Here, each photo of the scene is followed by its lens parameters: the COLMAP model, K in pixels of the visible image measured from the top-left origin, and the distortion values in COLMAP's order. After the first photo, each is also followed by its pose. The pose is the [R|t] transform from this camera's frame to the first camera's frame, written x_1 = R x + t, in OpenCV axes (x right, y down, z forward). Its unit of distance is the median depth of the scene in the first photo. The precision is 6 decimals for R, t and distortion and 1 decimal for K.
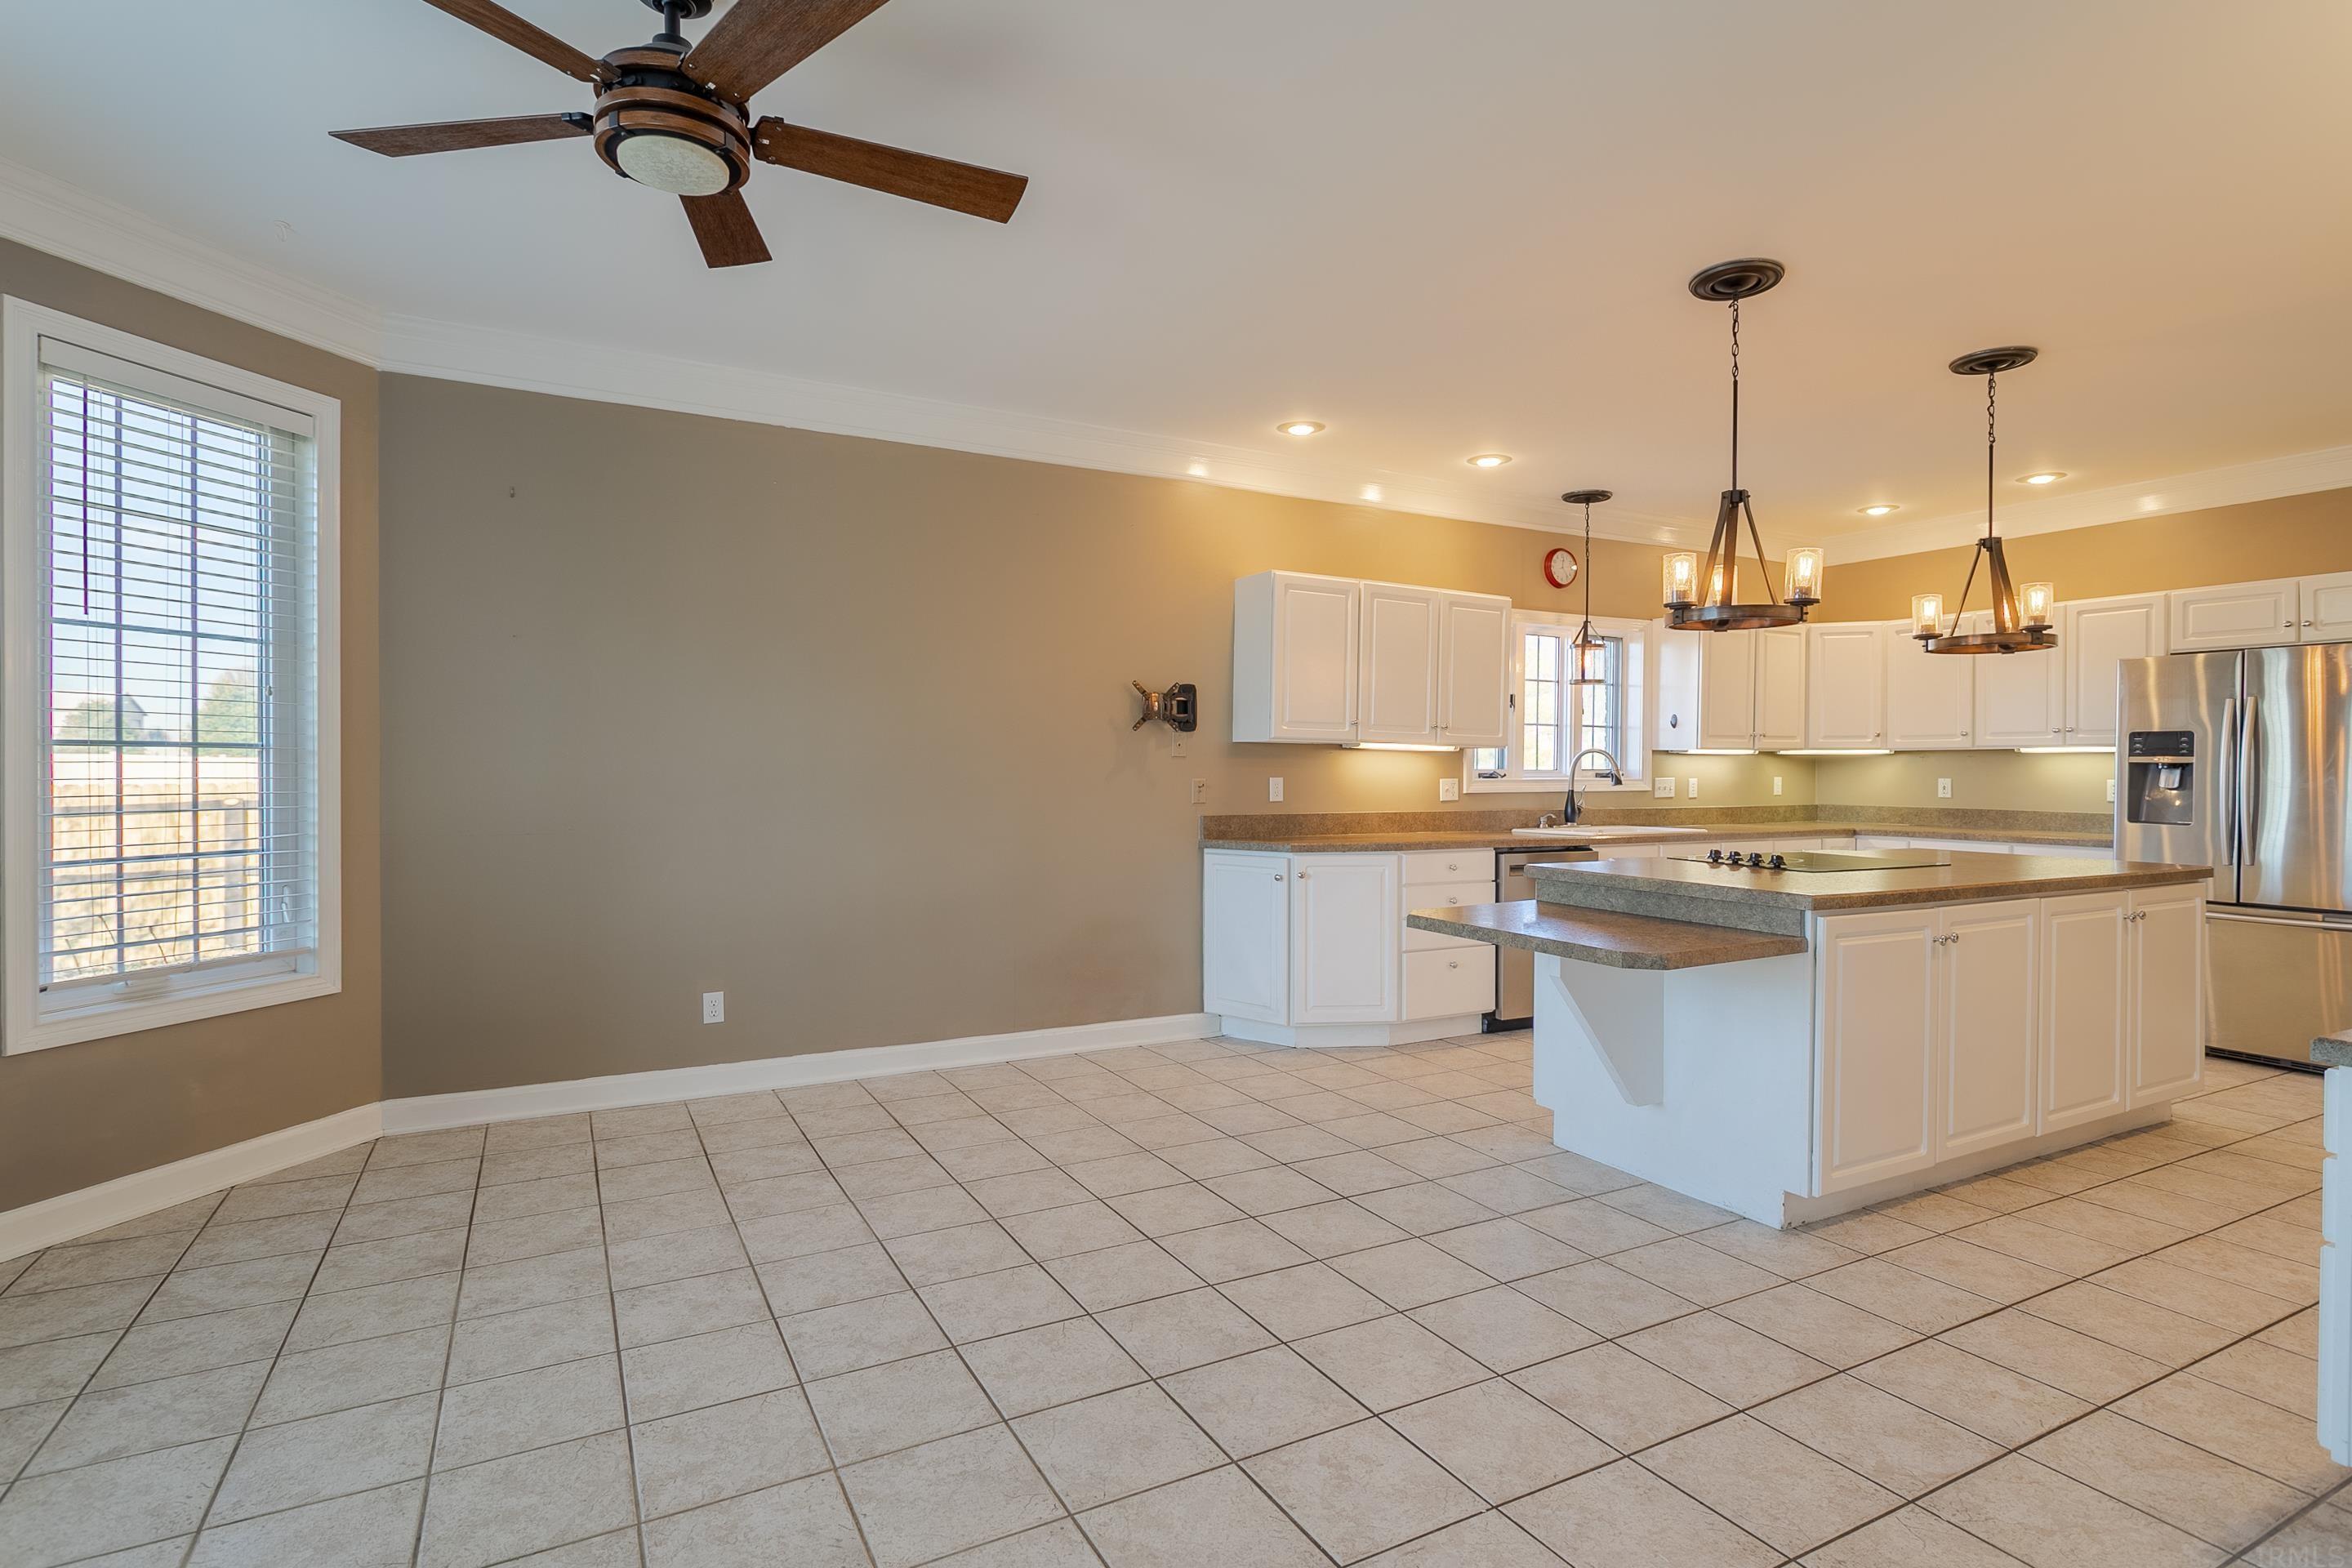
lens RADIAL K [[1141.7, 0, 1204.9], [0, 1141.7, 773.5], [0, 0, 1]] dist [0.010037, 0.000566]
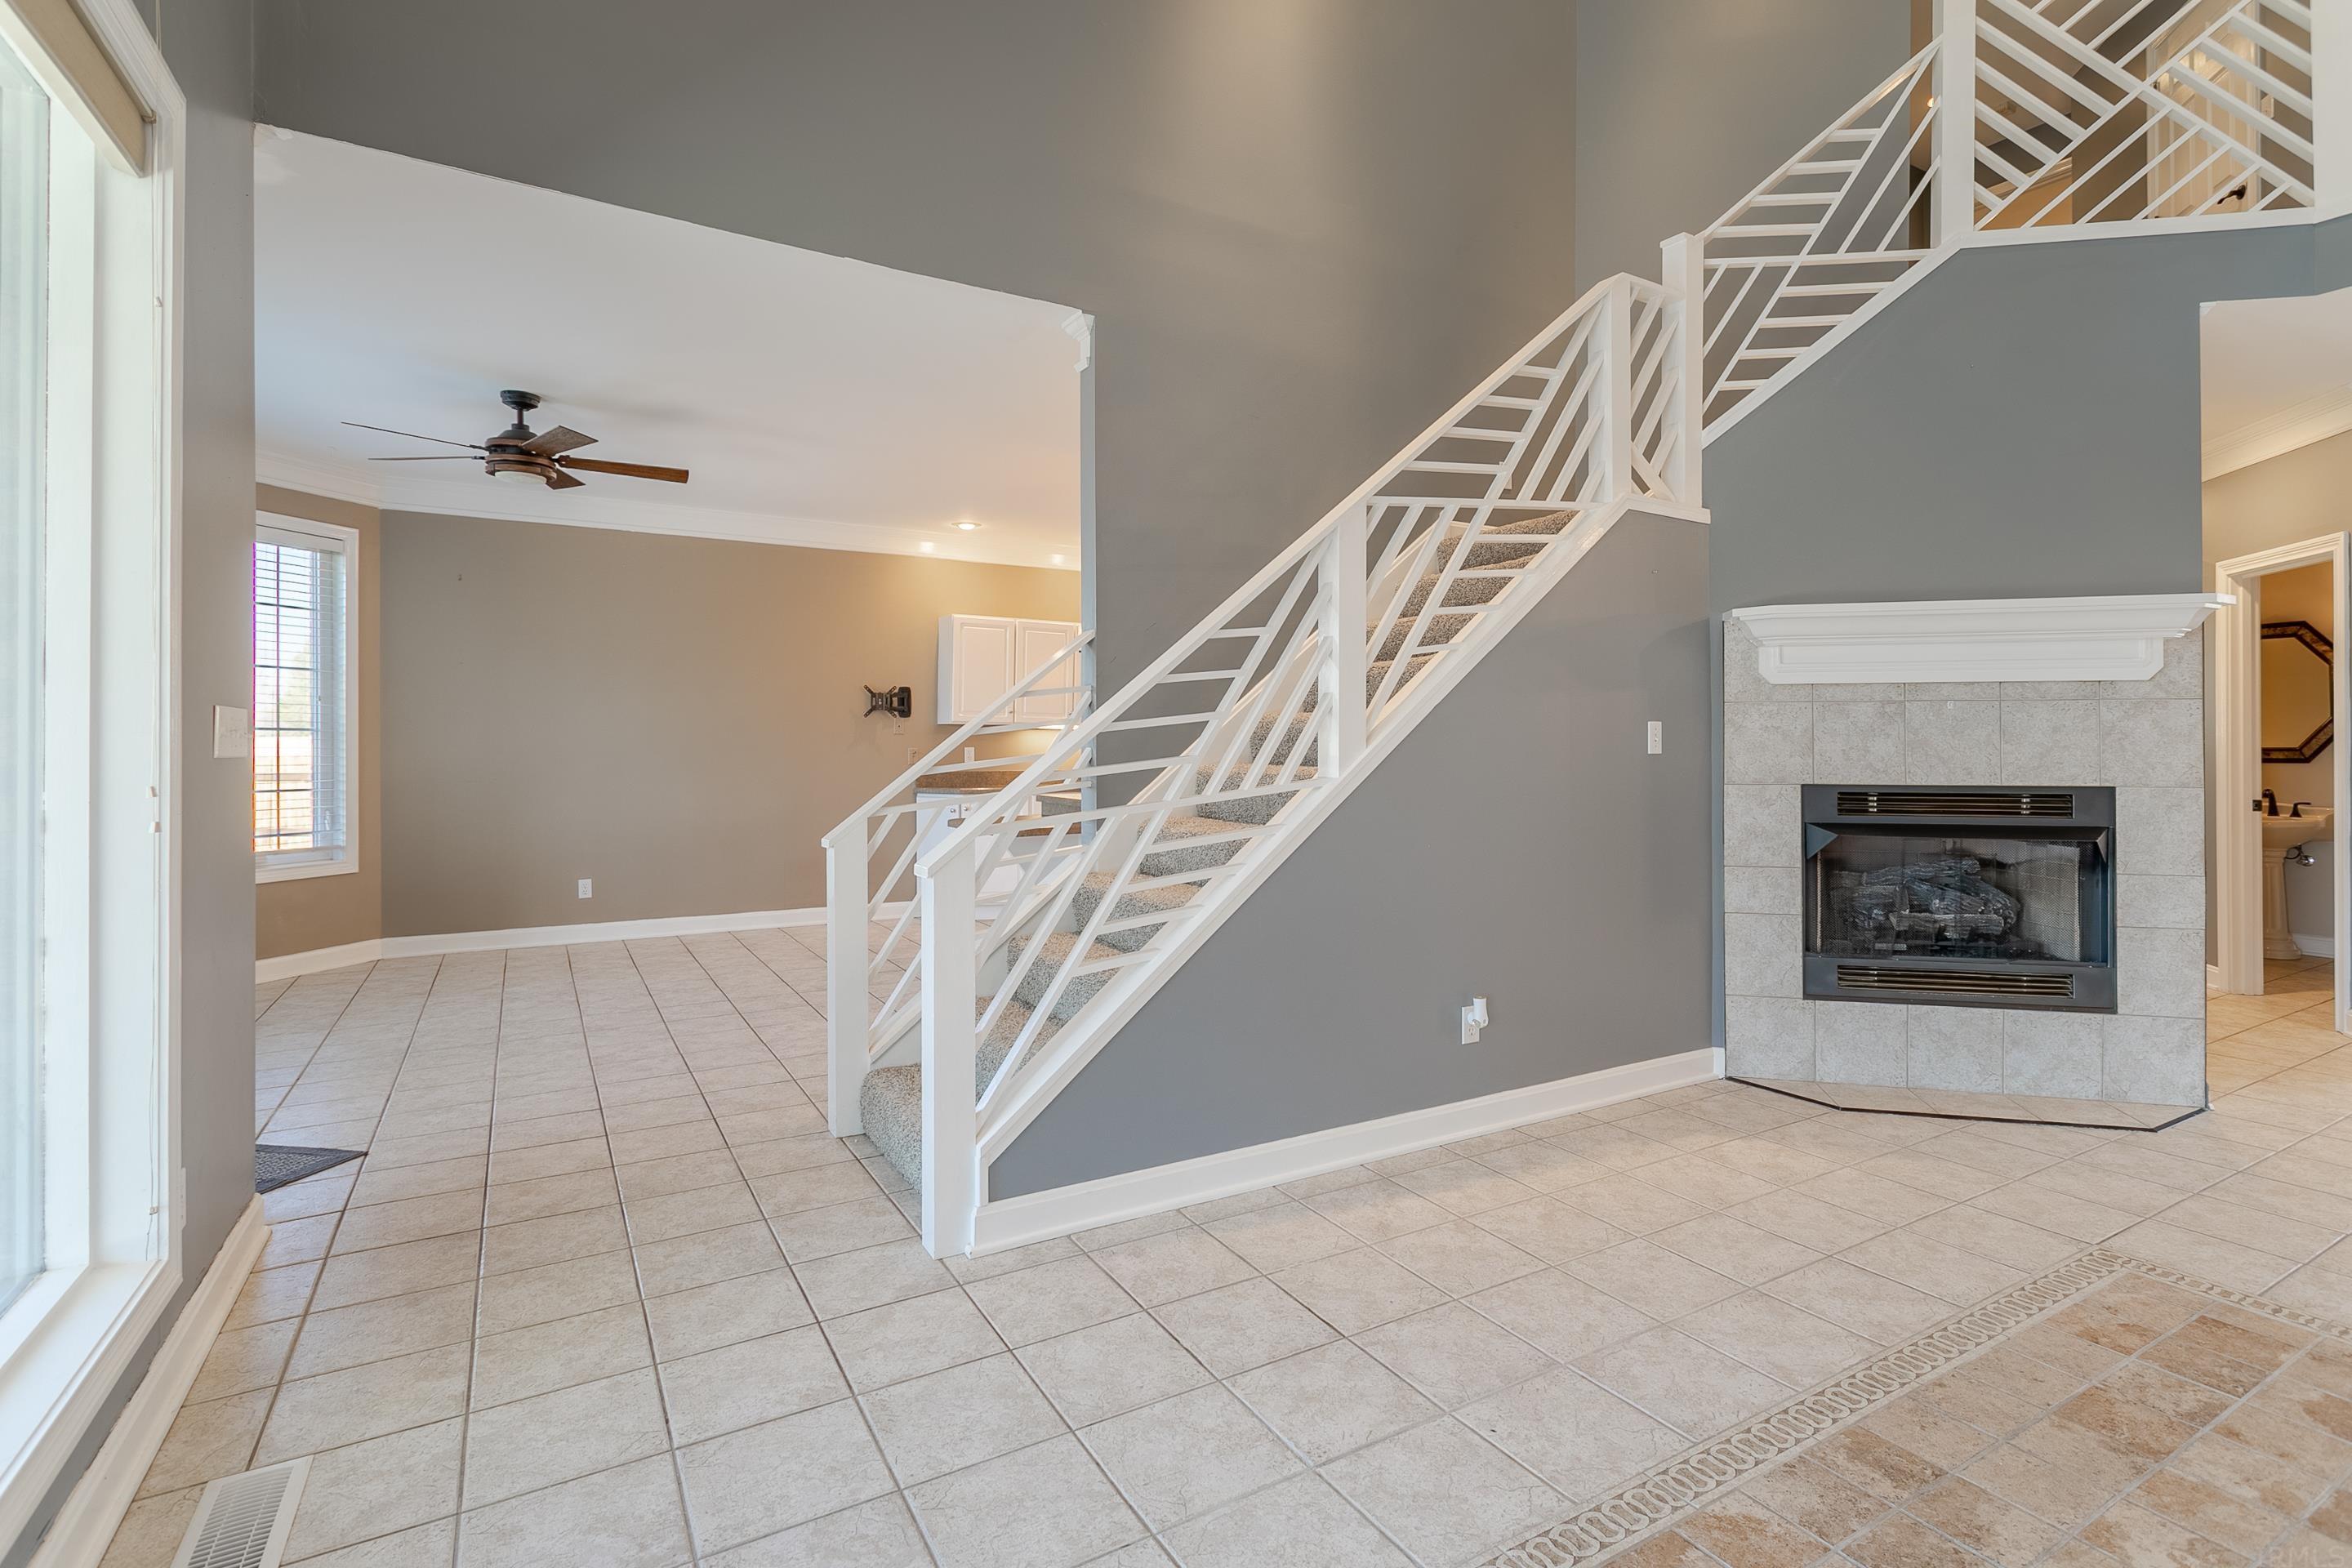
lens RADIAL K [[1141.7, 0, 1191.2], [0, 1141.7, 738.9], [0, 0, 1]] dist [0.010037, 0.000566]
pose [[0.999975, -0.000966, 0.006953, 0.428506], [0.001000, 0.999987, -0.004993, 0.000317], [-0.006948, 0.005000, 0.999963, -0.644743]]
